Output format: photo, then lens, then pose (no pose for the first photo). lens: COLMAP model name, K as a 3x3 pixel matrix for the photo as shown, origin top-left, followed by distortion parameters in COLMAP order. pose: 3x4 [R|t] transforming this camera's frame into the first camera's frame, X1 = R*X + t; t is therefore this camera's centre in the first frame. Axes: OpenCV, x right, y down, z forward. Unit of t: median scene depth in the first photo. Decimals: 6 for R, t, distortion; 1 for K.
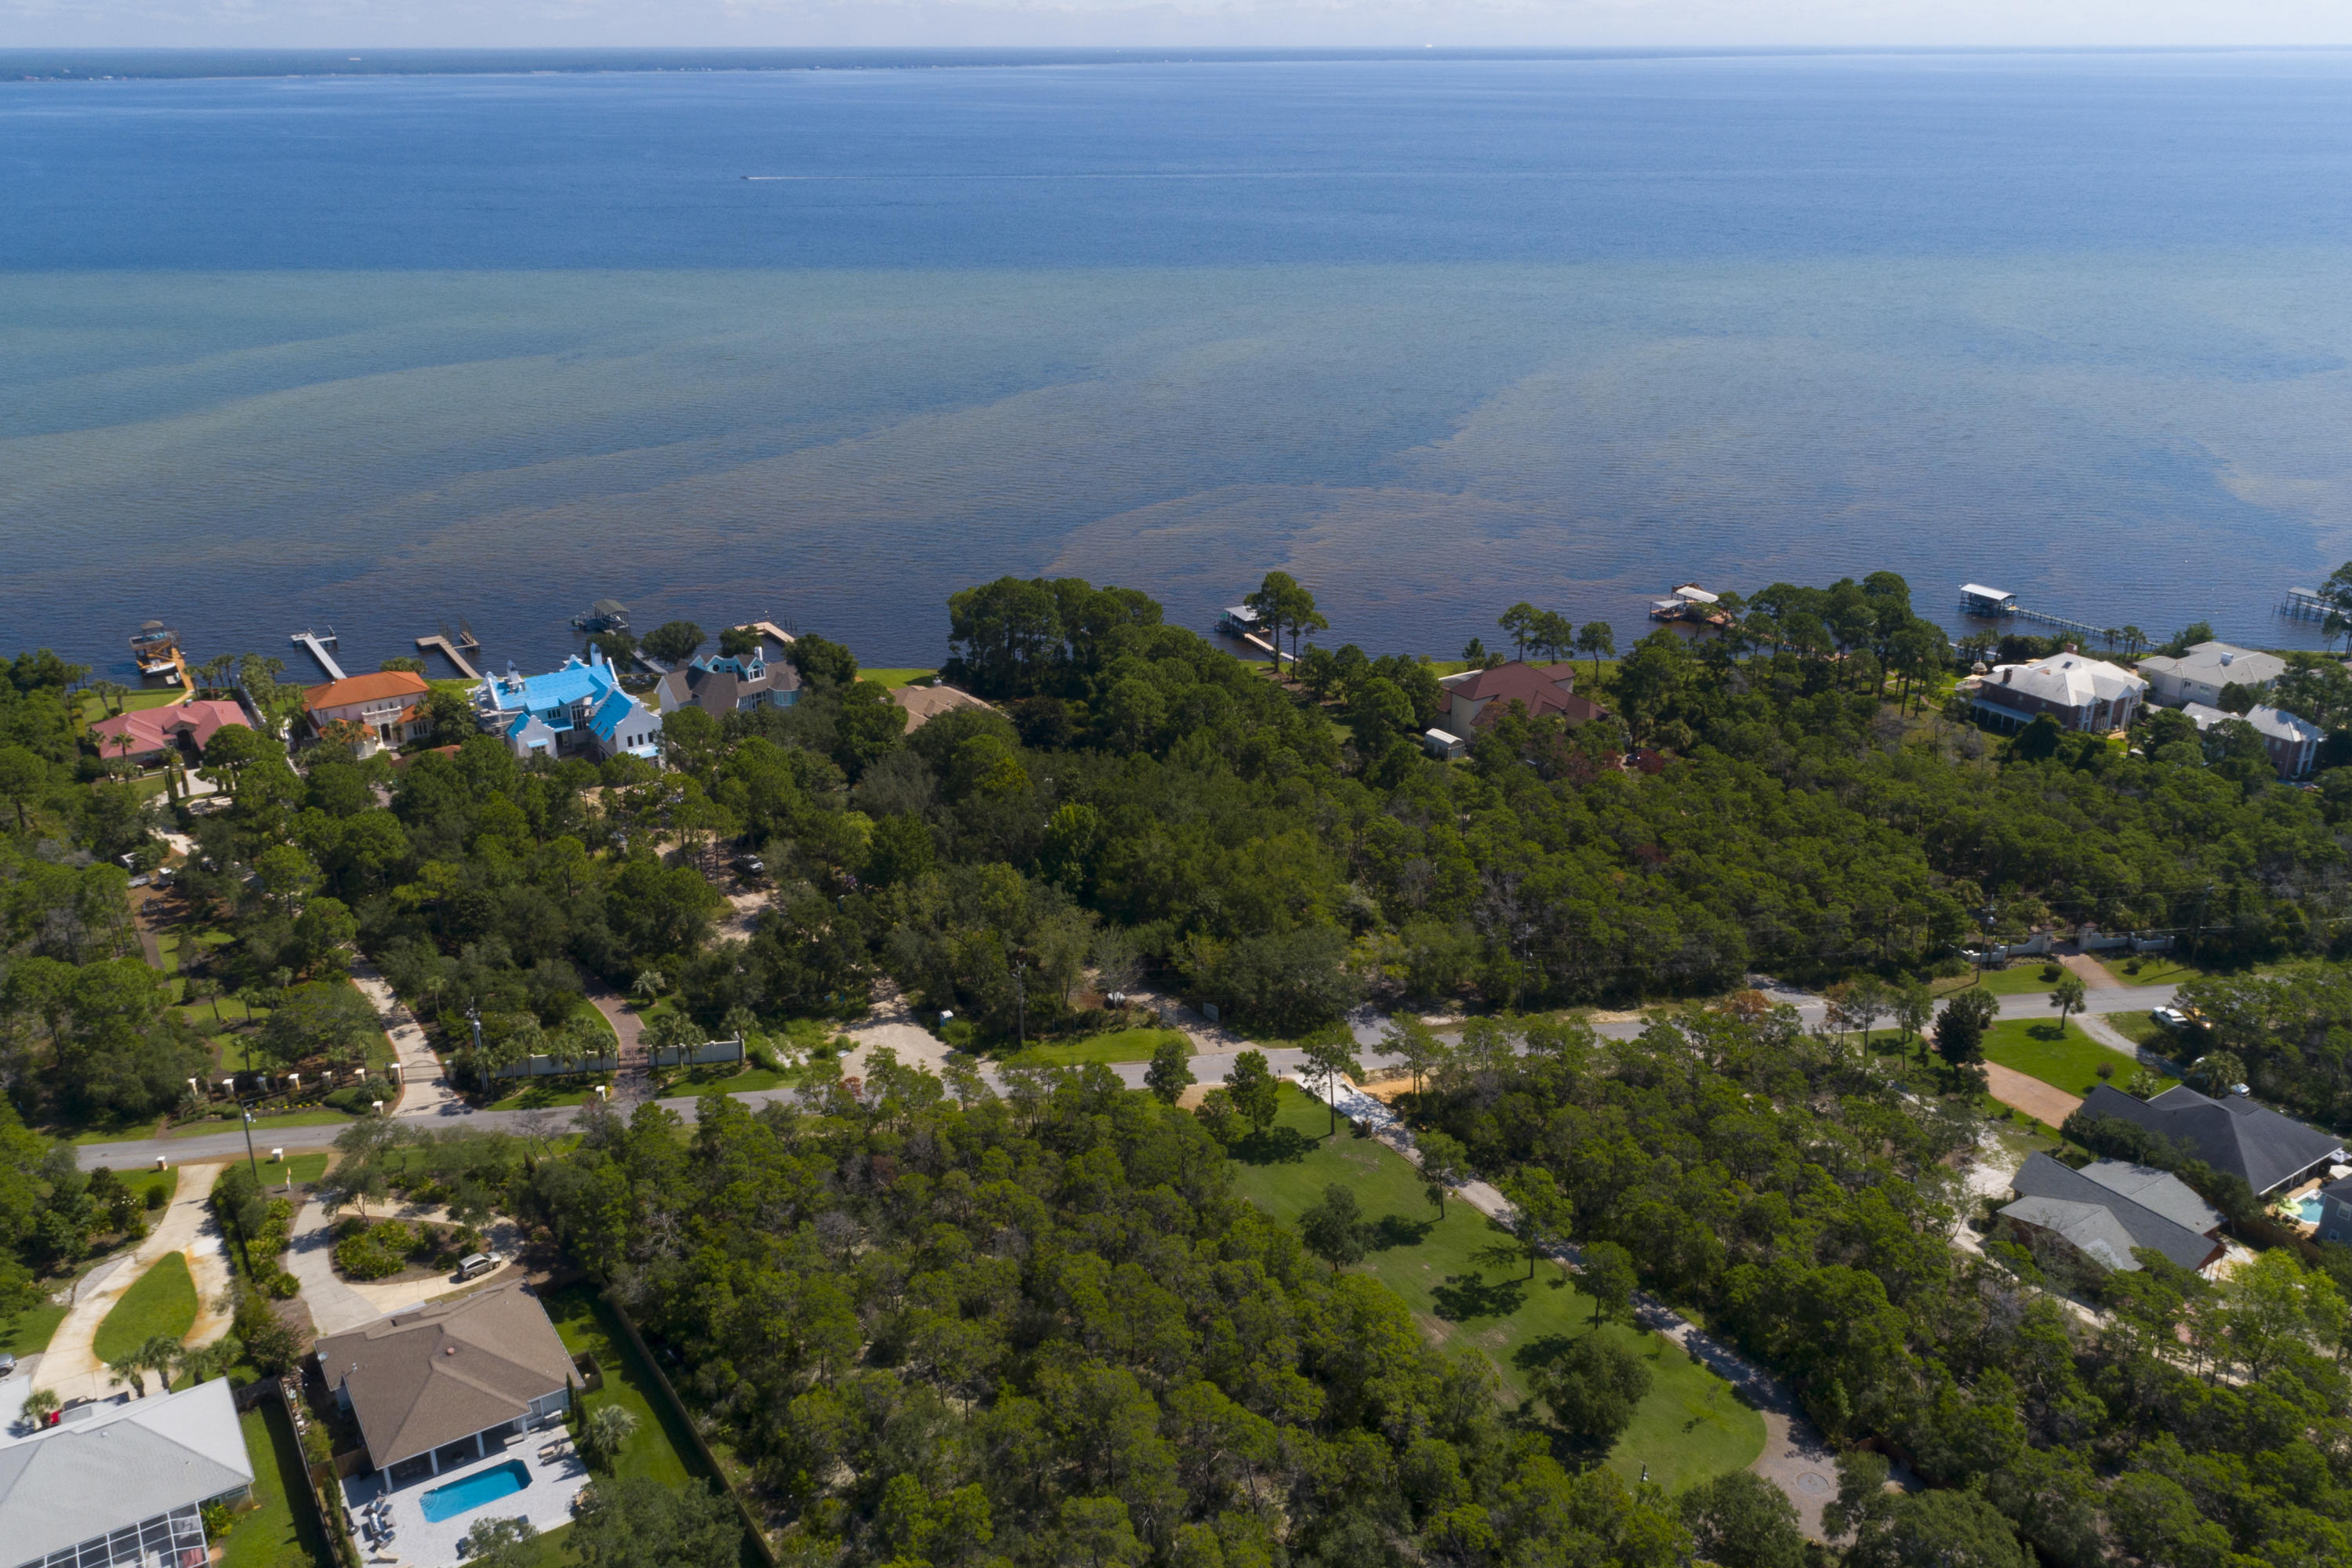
lens RADIAL K [[1830.9, 0, 1174.9], [0, 1830.9, 801.6], [0, 0, 1]] dist [0.001164, 0.016813]
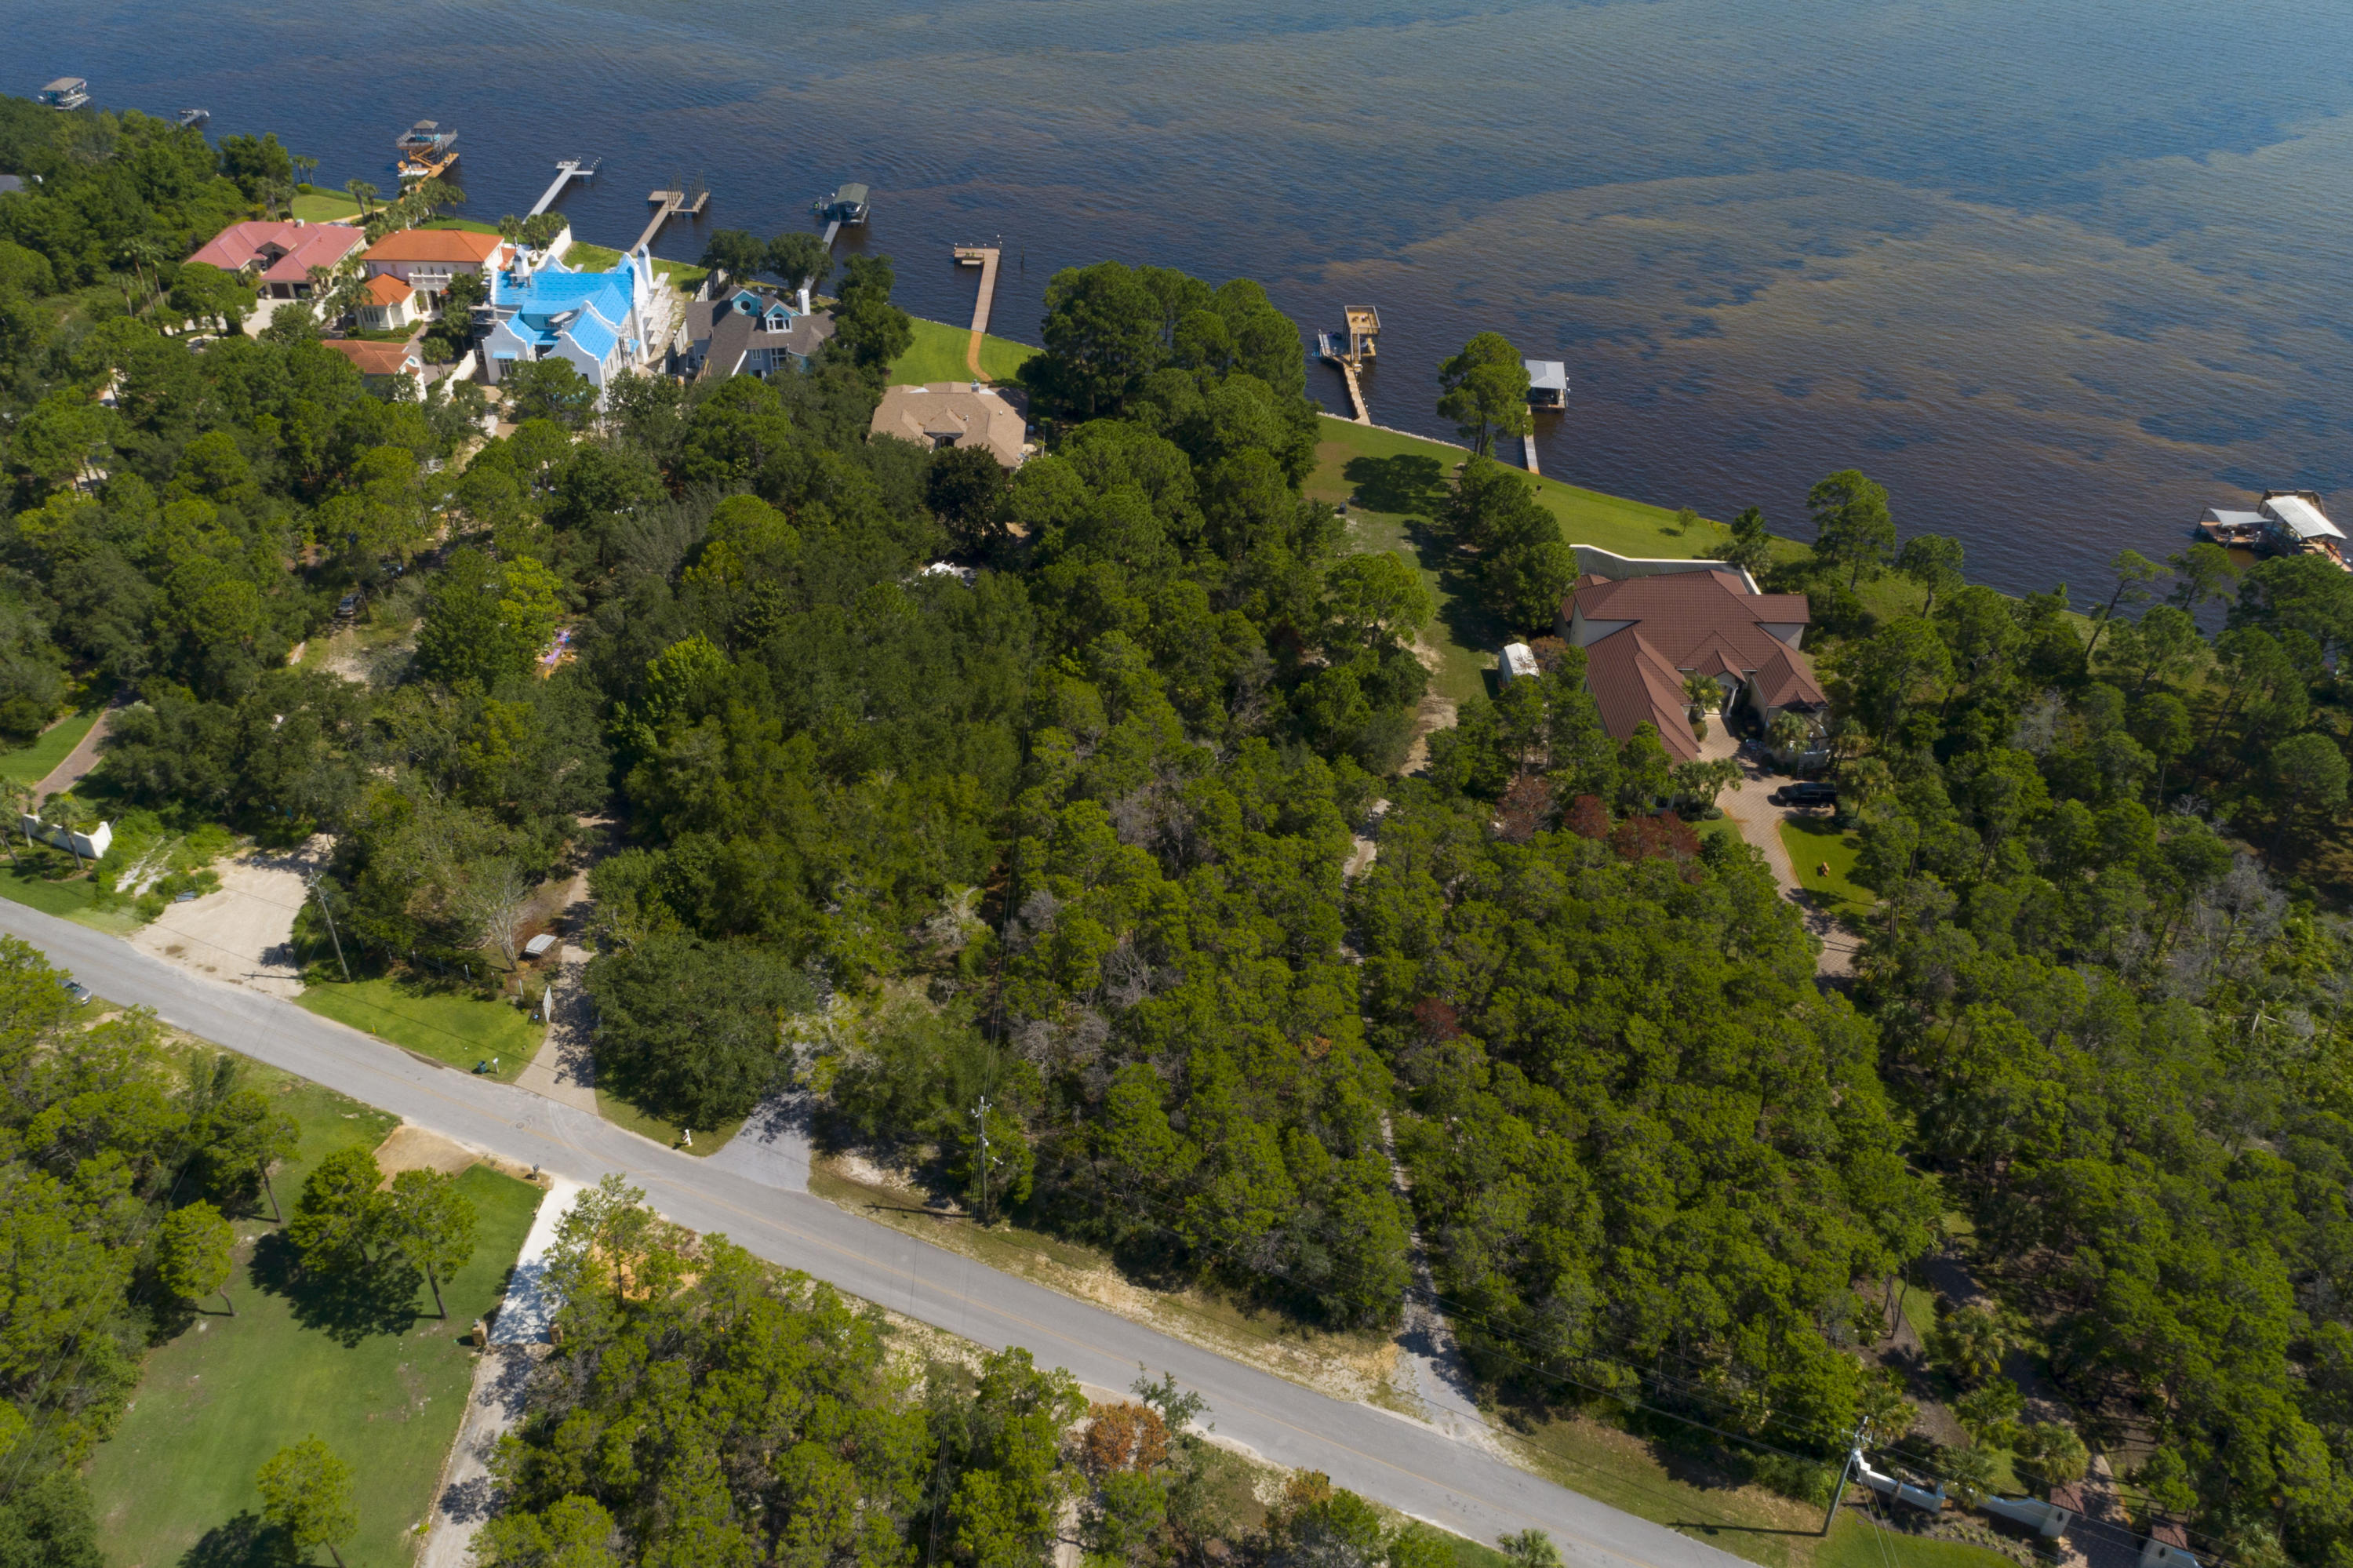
lens RADIAL K [[1831.7, 0, 1159.1], [0, 1831.7, 766.7], [0, 0, 1]] dist [0.001164, 0.016813]
pose [[0.847865, 0.320251, -0.422569, 0.316919], [-0.225268, 0.939051, 0.259688, -0.136889], [0.479979, -0.124989, 0.868331, 0.375348]]
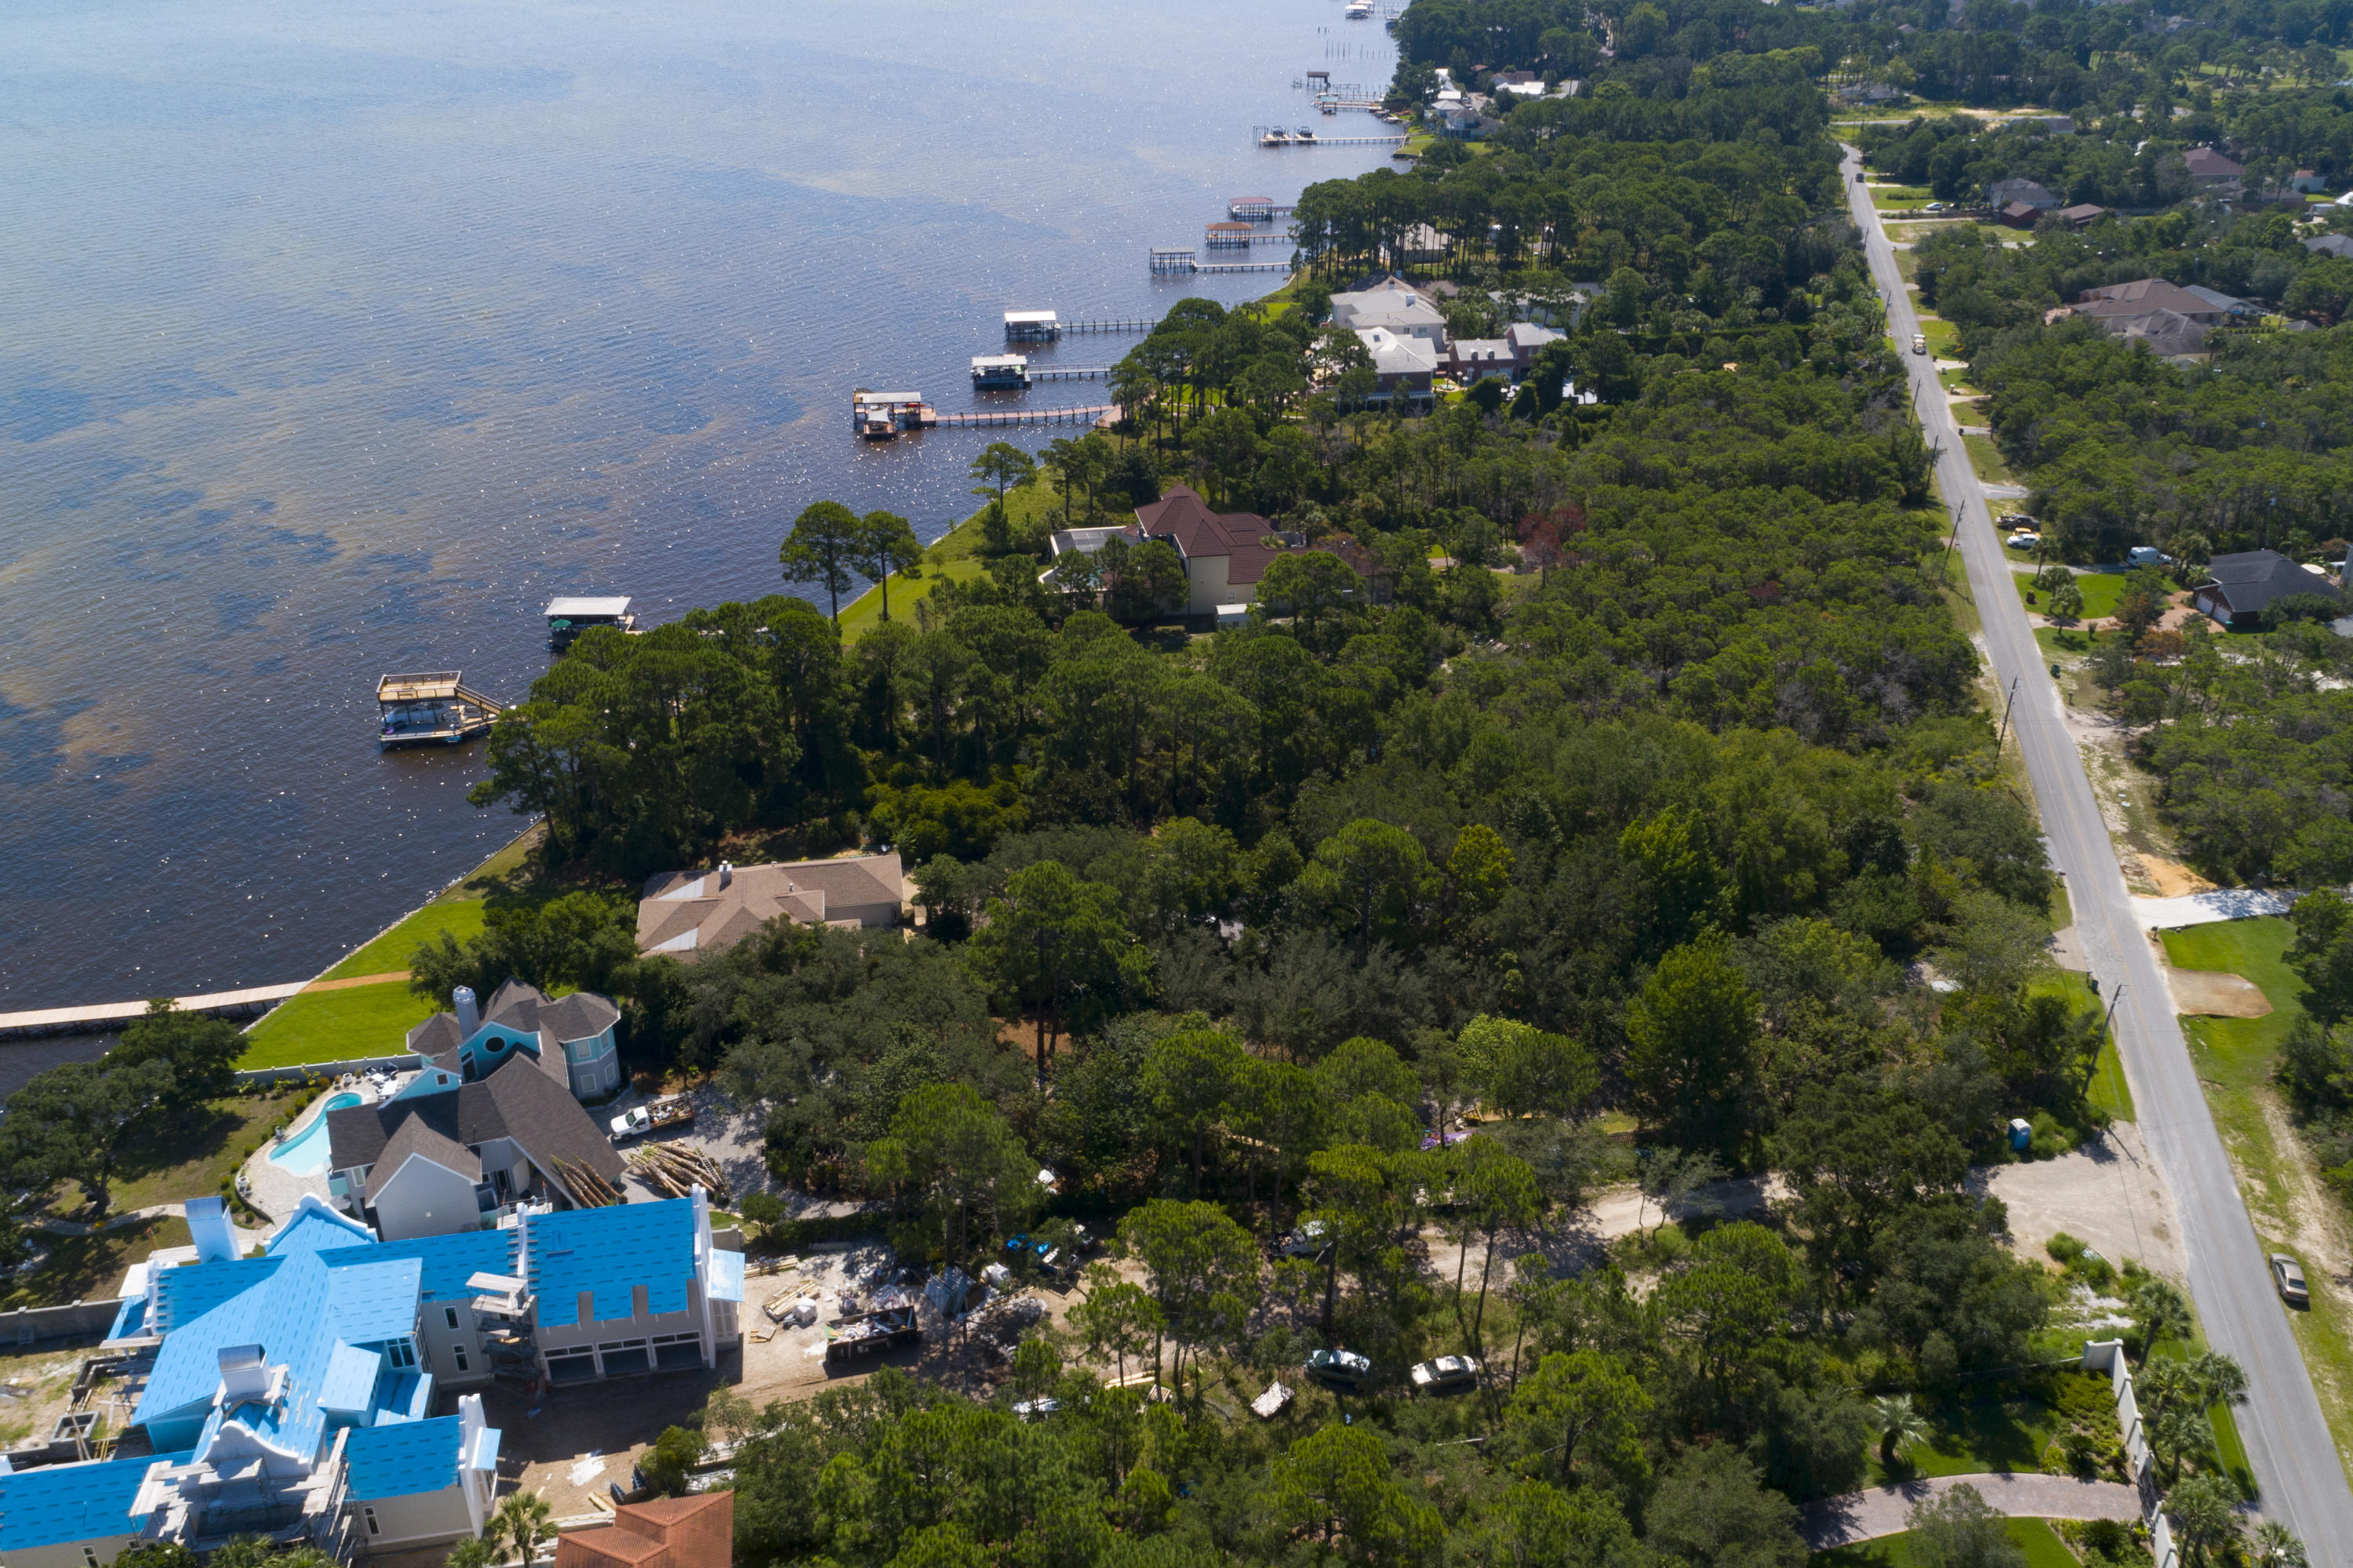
lens RADIAL K [[1831.7, 0, 1156.4], [0, 1831.7, 779.9], [0, 0, 1]] dist [0.001164, 0.016813]
pose [[0.392770, -0.431608, 0.812063, -0.528574], [0.334853, 0.889530, 0.310823, -0.224192], [-0.856507, 0.149840, 0.493906, 0.647439]]
